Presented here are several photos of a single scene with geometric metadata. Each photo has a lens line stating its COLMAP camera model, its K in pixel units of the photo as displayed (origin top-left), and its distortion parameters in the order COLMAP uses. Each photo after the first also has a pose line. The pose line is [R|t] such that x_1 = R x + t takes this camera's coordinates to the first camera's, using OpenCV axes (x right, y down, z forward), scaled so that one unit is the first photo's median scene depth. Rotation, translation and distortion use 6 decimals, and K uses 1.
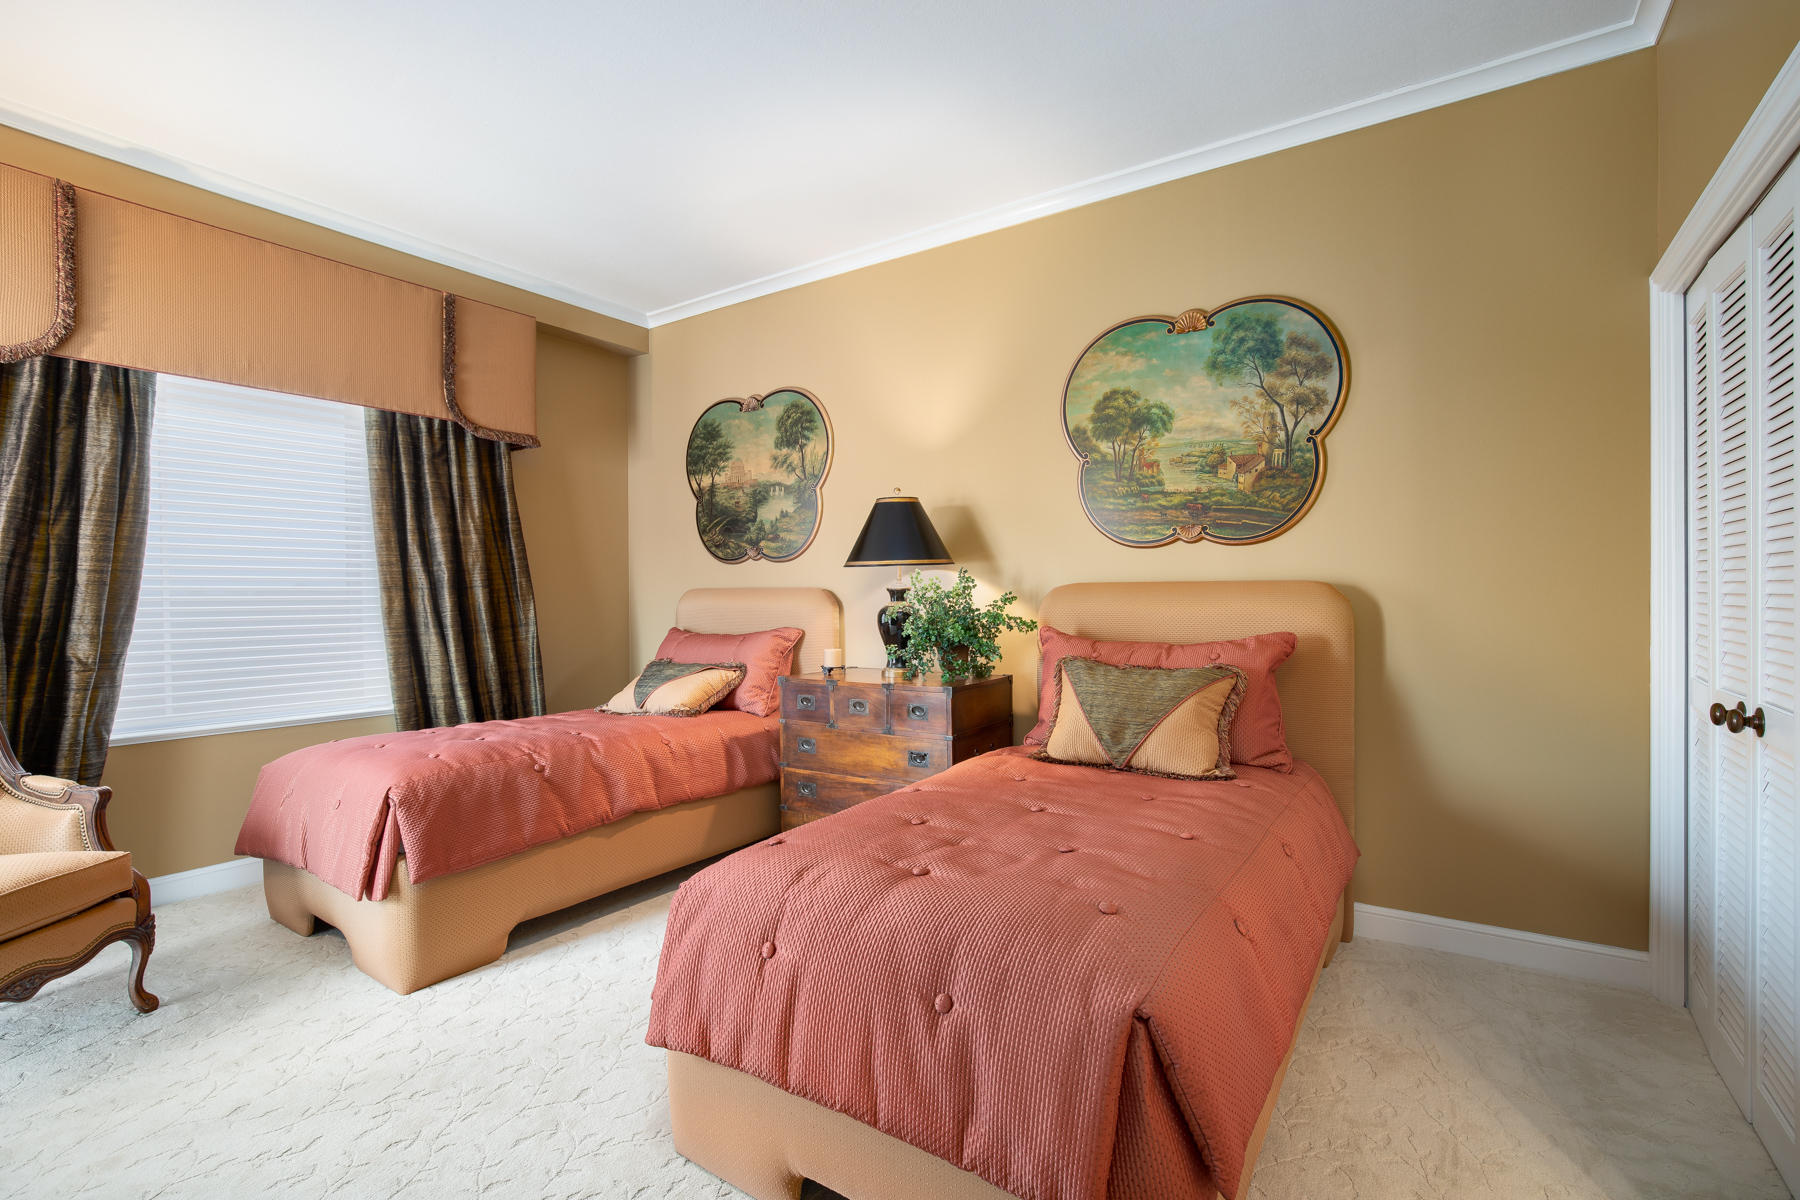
lens RADIAL K [[816.1, 0, 899.1], [0, 816.1, 590.5], [0, 0, 1]] dist [-0.017520, 0.000826]
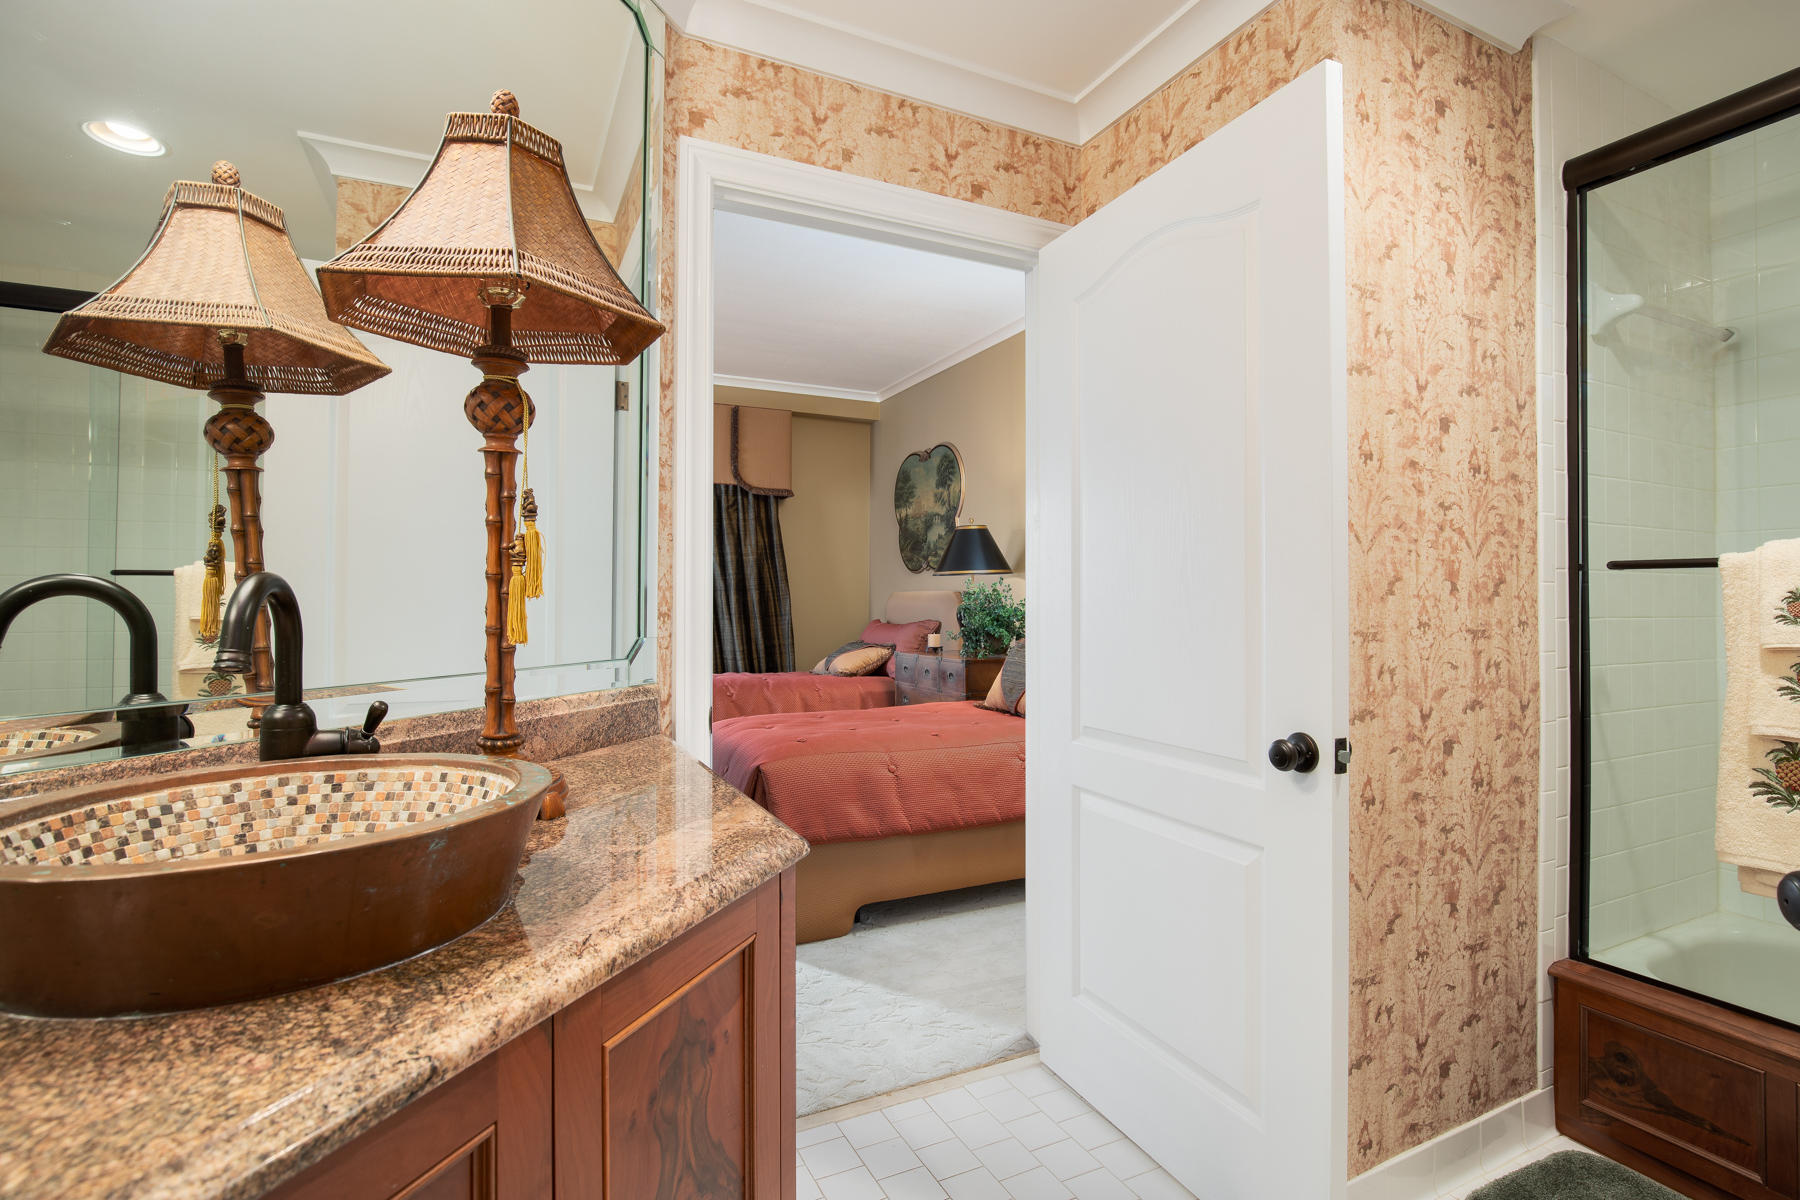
lens RADIAL K [[816.1, 0, 899.1], [0, 816.1, 590.5], [0, 0, 1]] dist [-0.017520, 0.000826]
pose [[0.869512, 0.004146, -0.493894, 0.480197], [-0.005931, 0.999980, -0.002047, -0.000818], [0.493876, 0.004709, 0.869520, -0.216339]]
